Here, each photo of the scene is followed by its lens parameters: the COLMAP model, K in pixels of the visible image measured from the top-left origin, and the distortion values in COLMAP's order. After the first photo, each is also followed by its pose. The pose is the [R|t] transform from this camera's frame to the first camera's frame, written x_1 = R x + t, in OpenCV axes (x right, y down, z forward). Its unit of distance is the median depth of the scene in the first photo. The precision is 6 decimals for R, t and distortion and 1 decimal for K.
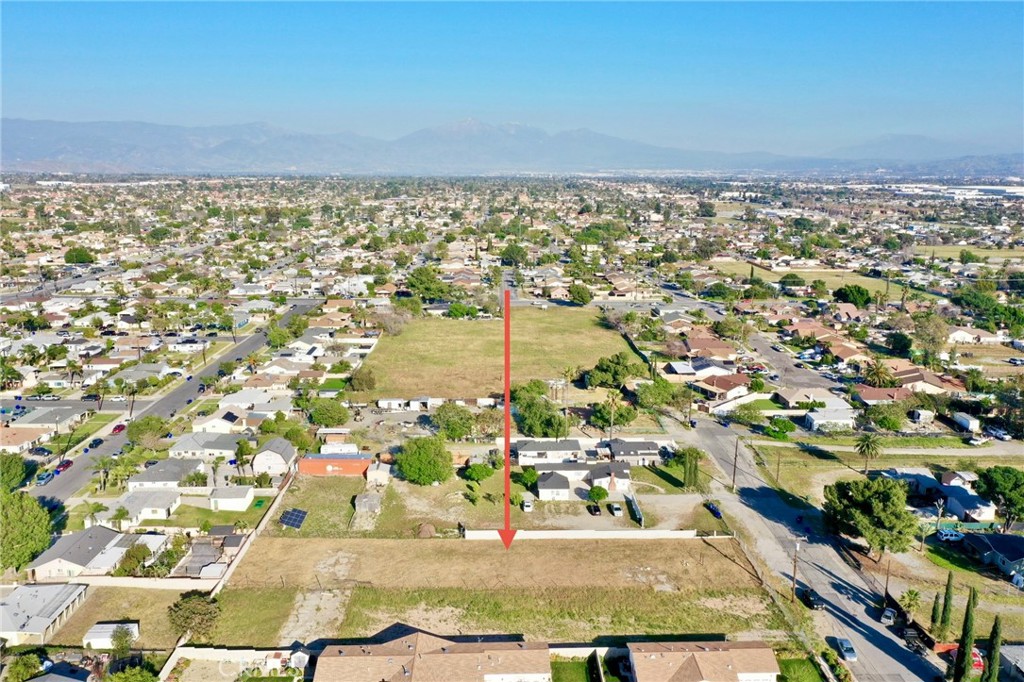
lens RADIAL K [[808.7, 0, 510.3], [0, 808.7, 339.6], [0, 0, 1]] dist [0.013861, -0.005026]
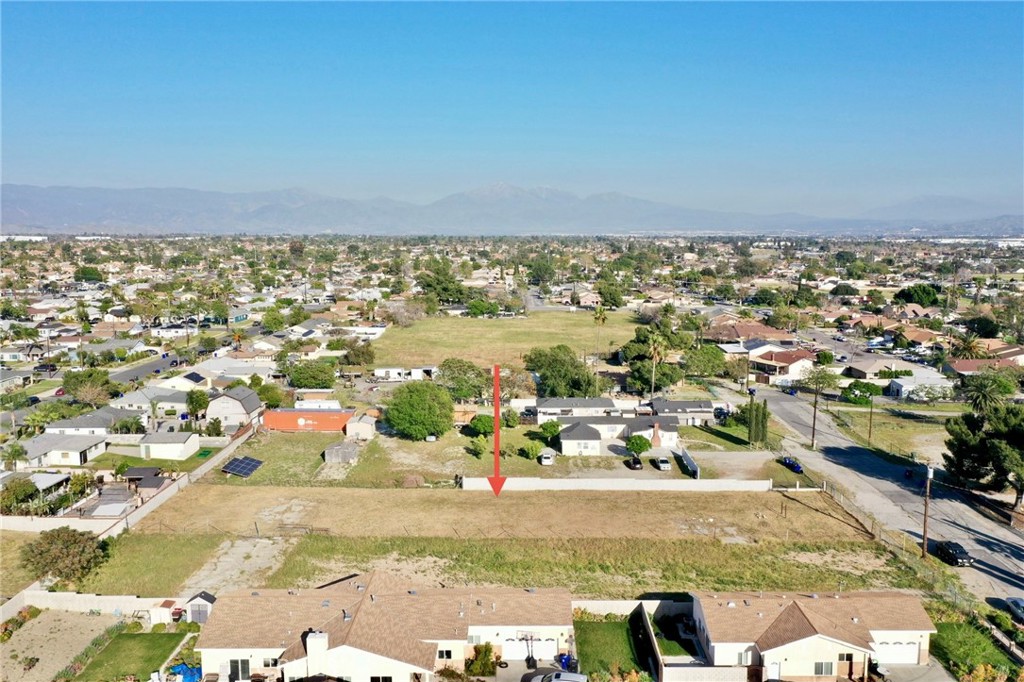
lens RADIAL K [[808.7, 0, 510.3], [0, 808.7, 339.6], [0, 0, 1]] dist [0.013861, -0.005026]
pose [[0.999250, -0.001029, -0.038706, 0.015785], [-0.001925, 0.997091, -0.076196, 0.144238], [0.038672, 0.076213, 0.996341, 0.210016]]
